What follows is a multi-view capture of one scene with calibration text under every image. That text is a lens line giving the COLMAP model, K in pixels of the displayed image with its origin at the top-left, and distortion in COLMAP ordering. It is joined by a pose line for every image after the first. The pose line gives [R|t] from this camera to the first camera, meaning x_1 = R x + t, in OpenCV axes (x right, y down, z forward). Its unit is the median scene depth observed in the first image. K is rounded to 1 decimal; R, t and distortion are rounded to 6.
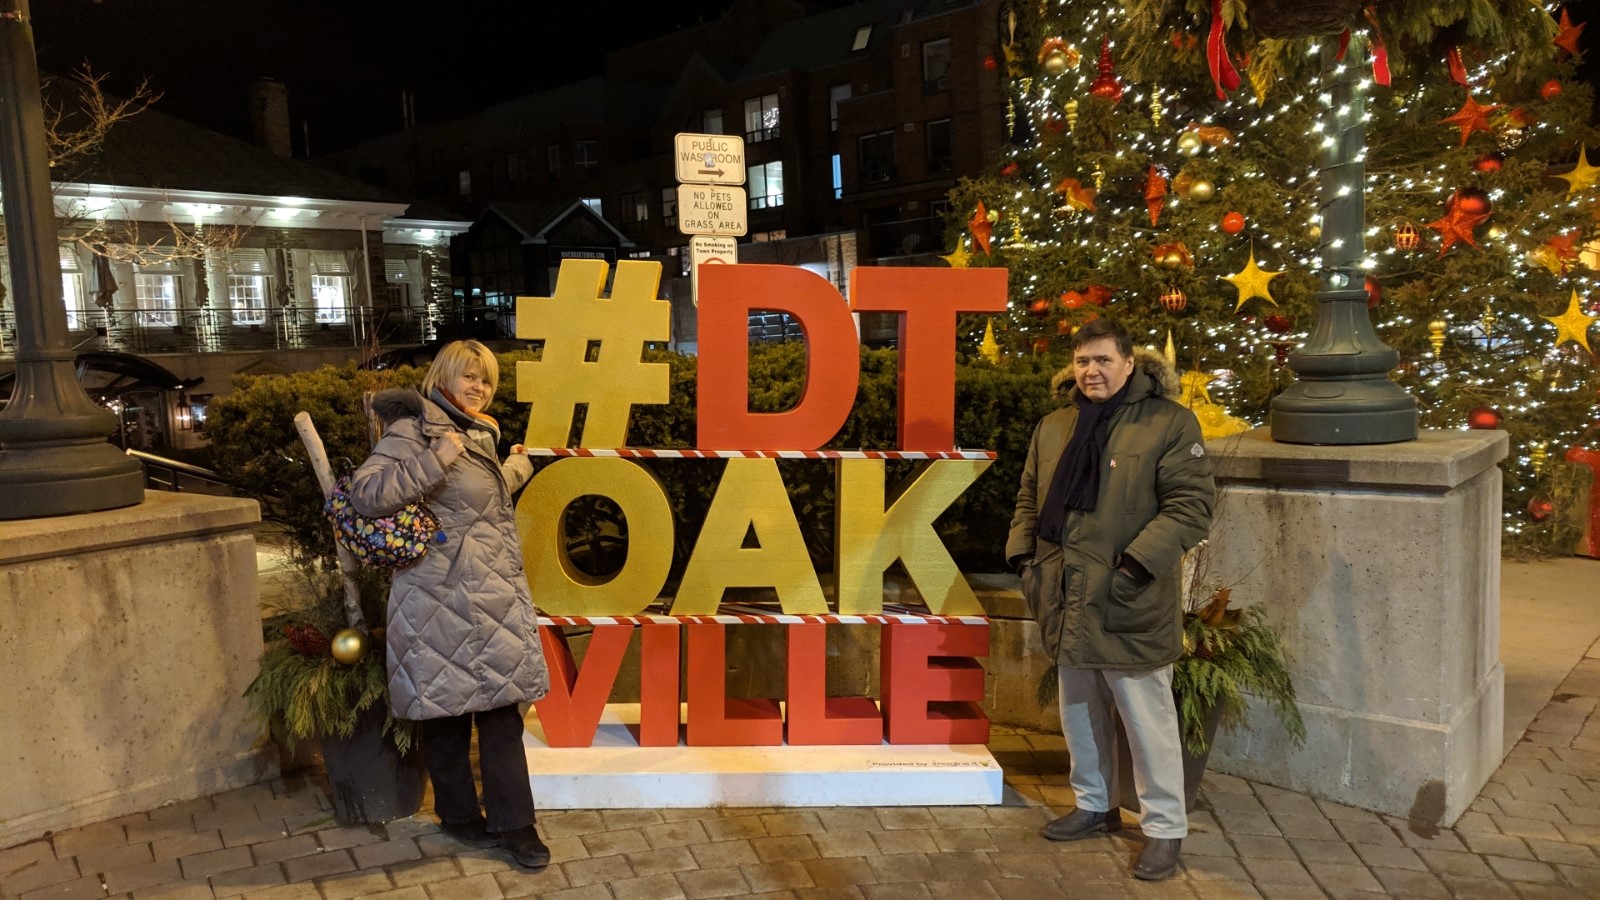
lens RADIAL K [[1195.3, 0, 797.3], [0, 1195.3, 456.4], [0, 0, 1]] dist [-0.001176, 0.008672]
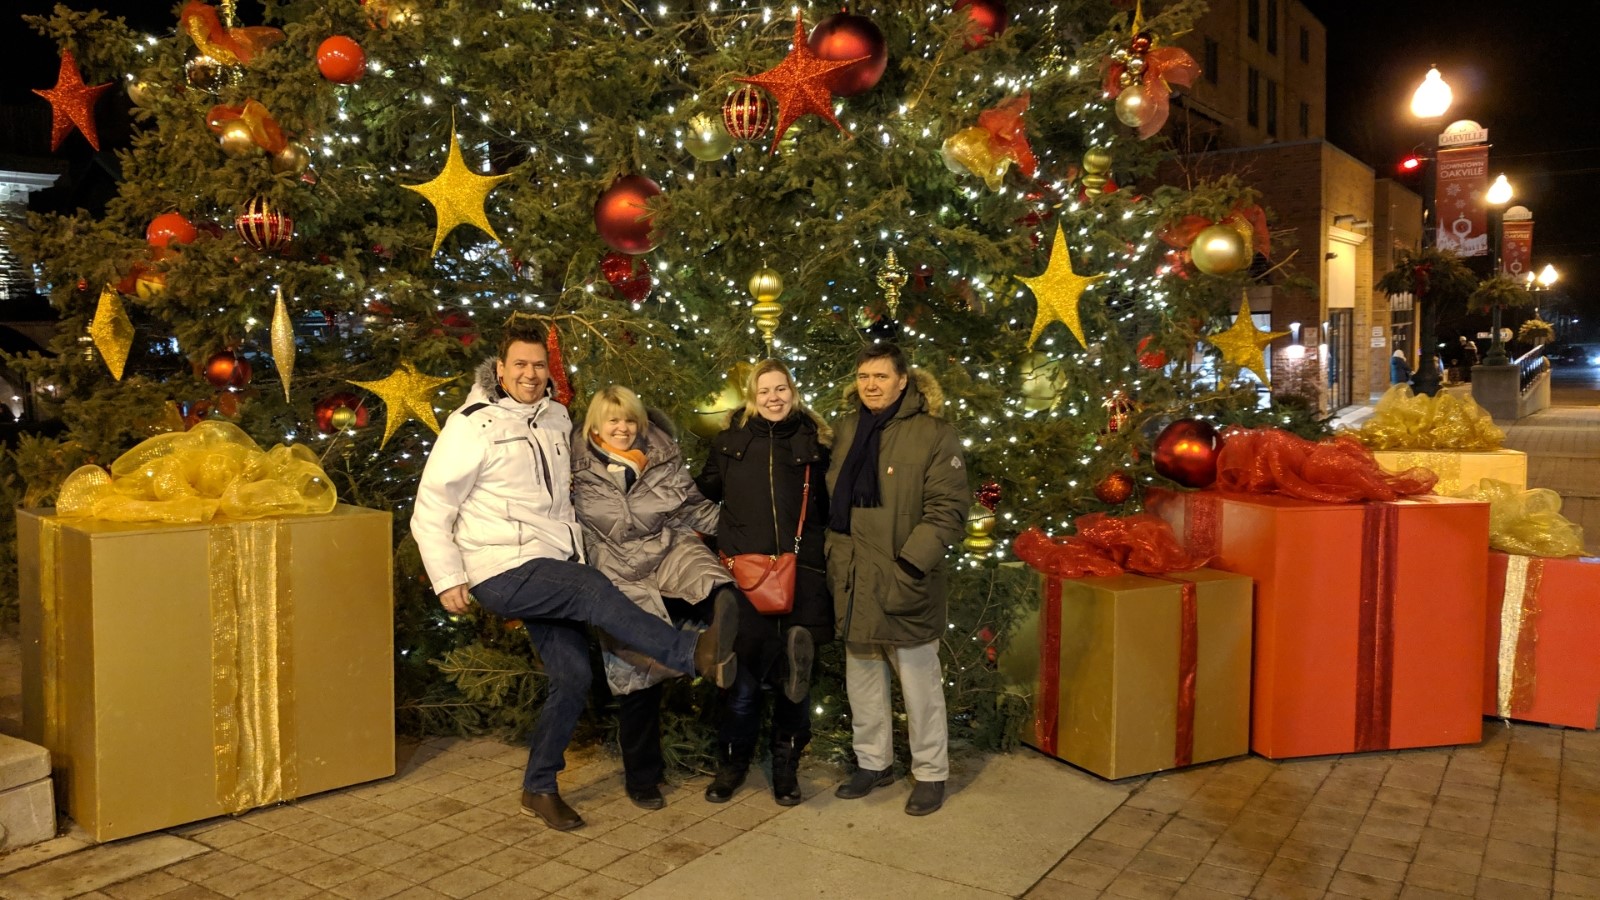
lens RADIAL K [[1205.0, 0, 796.0], [0, 1205.0, 455.7], [0, 0, 1]] dist [-0.010233, 0.033321]
pose [[0.992957, 0.003130, 0.118436, 0.466850], [-0.003508, 0.999989, 0.002989, -0.038224], [-0.118425, -0.003383, 0.992957, 0.480976]]
